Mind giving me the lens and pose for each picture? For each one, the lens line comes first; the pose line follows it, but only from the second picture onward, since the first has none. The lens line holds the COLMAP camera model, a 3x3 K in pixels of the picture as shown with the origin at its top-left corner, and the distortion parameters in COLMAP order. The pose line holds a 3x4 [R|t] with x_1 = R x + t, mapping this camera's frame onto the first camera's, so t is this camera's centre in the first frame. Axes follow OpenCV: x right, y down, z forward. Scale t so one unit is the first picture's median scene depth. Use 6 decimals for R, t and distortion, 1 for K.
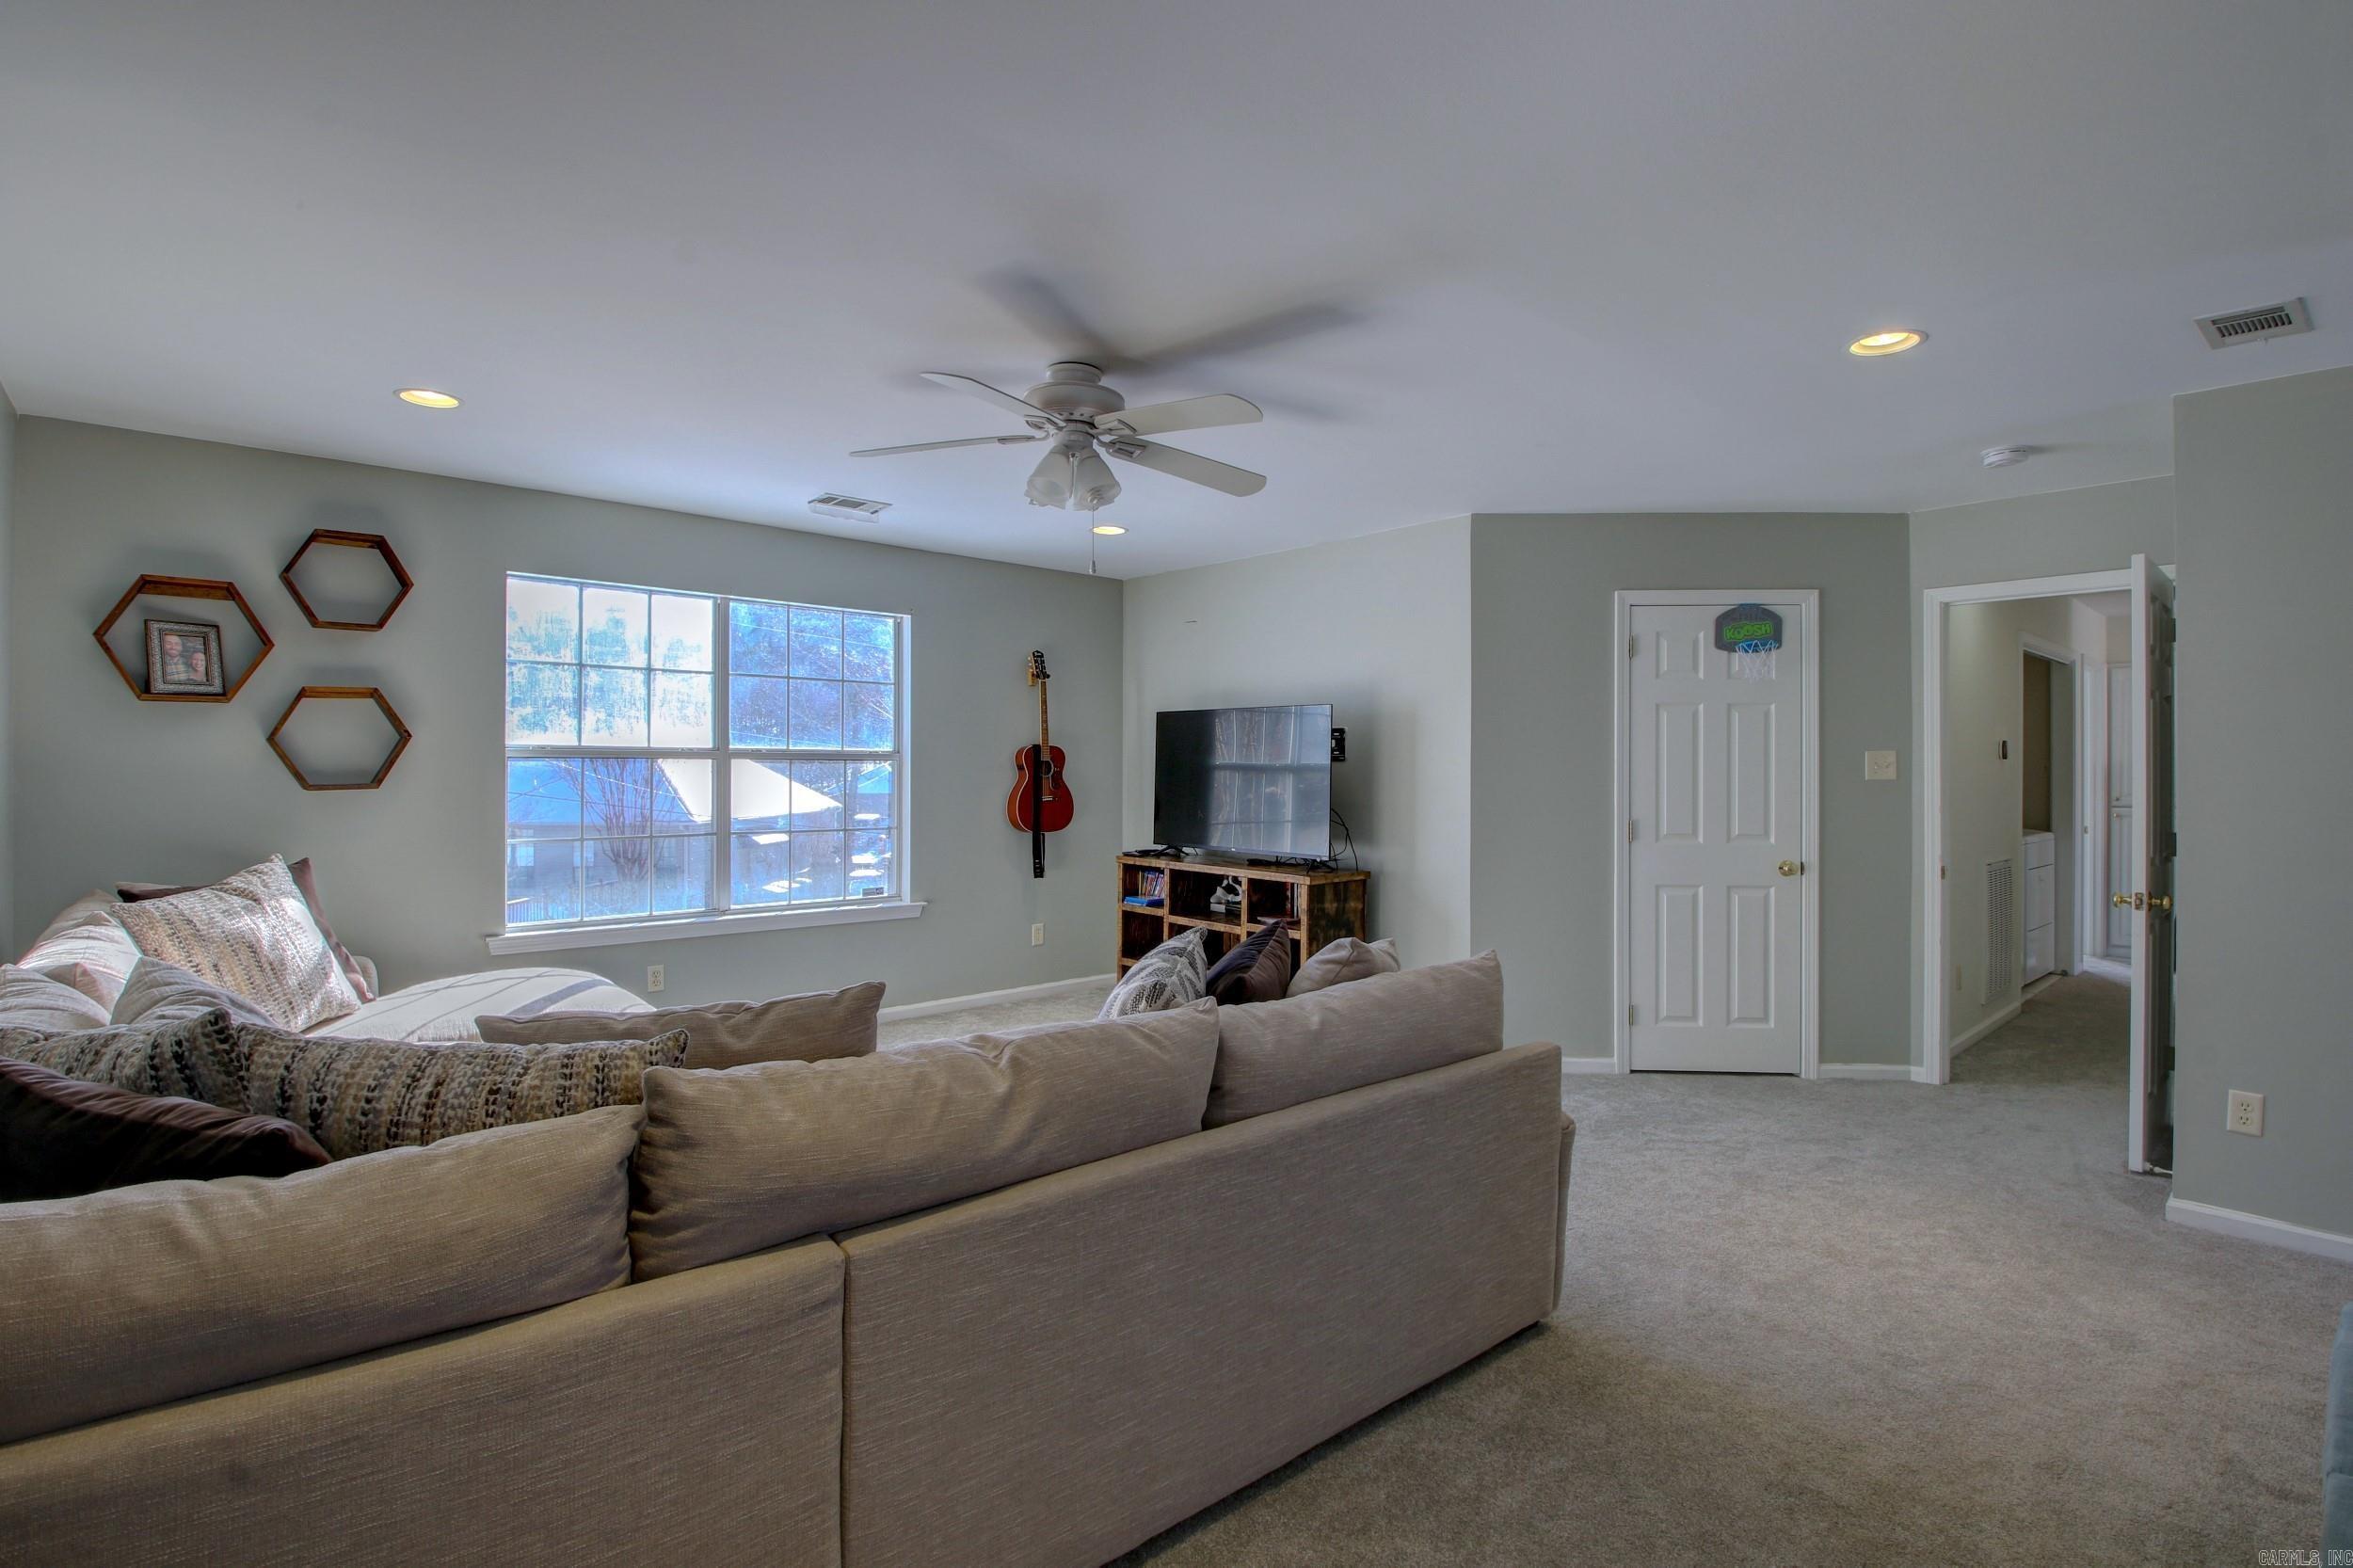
lens RADIAL K [[1104.4, 0, 1172.1], [0, 1104.4, 781.2], [0, 0, 1]] dist [0.003871, -0.017018]
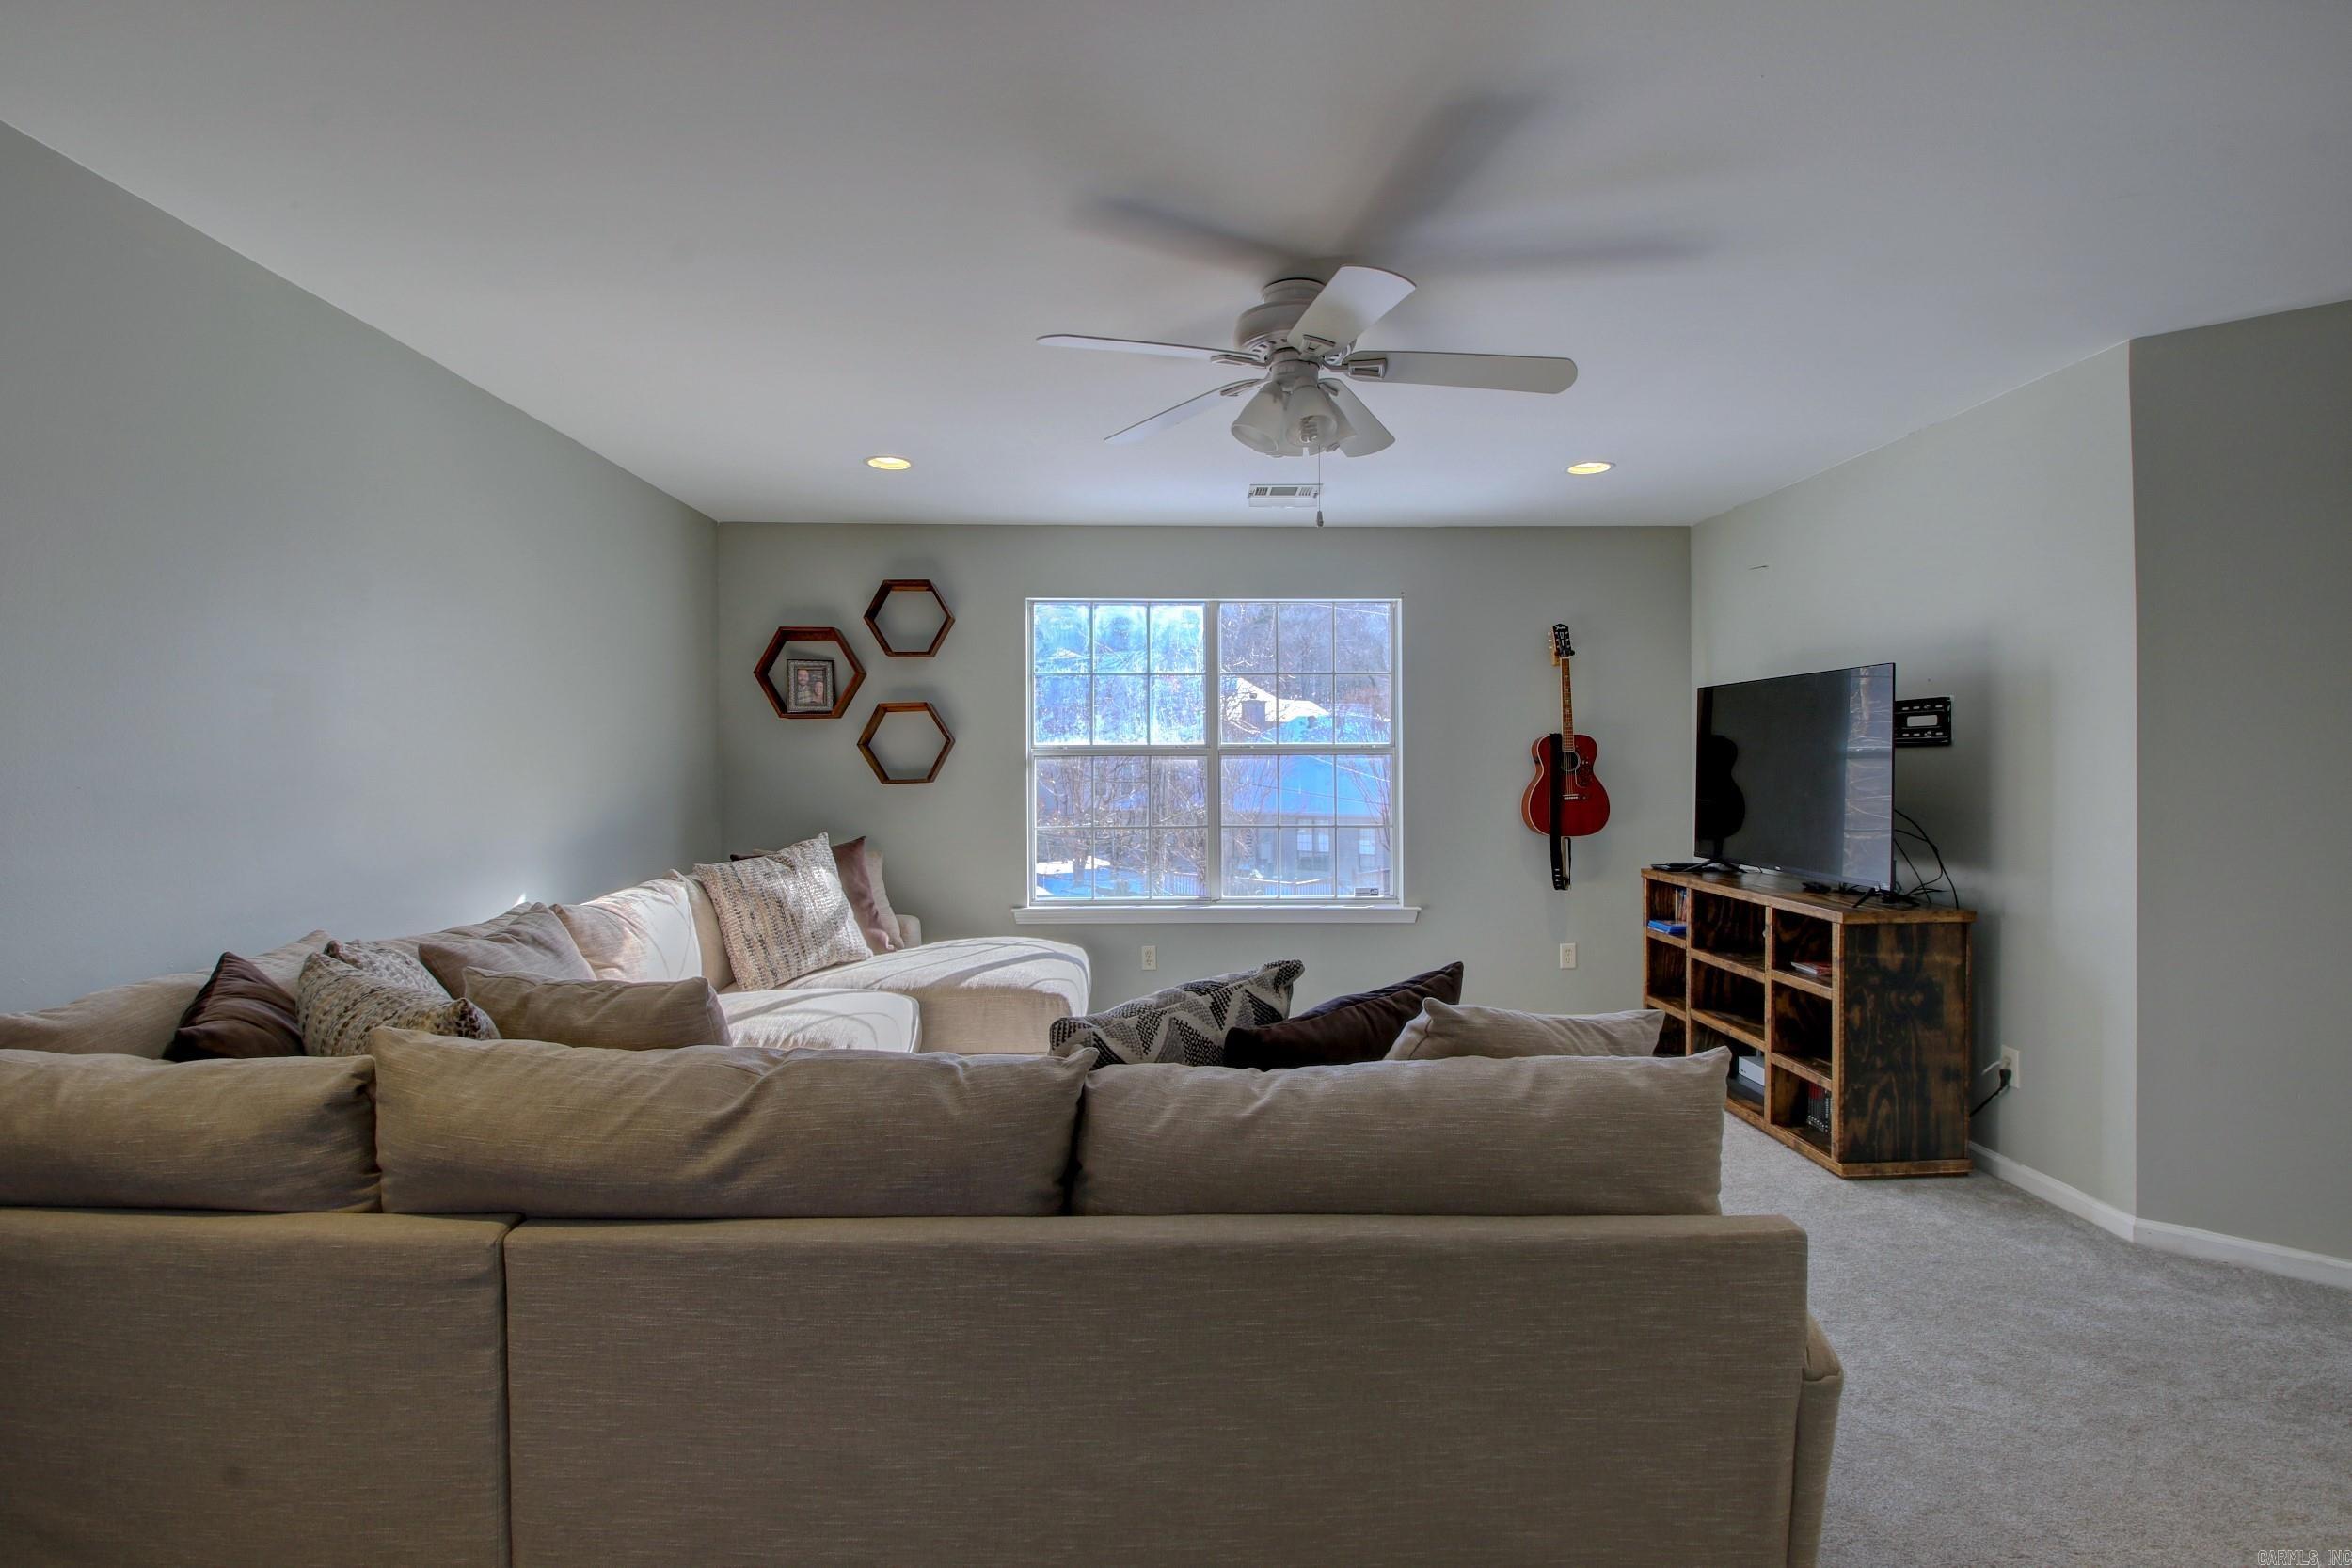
lens RADIAL K [[1103.8, 0, 1172.2], [0, 1103.8, 783.2], [0, 0, 1]] dist [0.003871, -0.017018]
pose [[0.764721, 0.002168, -0.644358, 0.304386], [0.000836, 0.999990, 0.004358, 0.001750], [0.644361, -0.003871, 0.764711, 0.230062]]
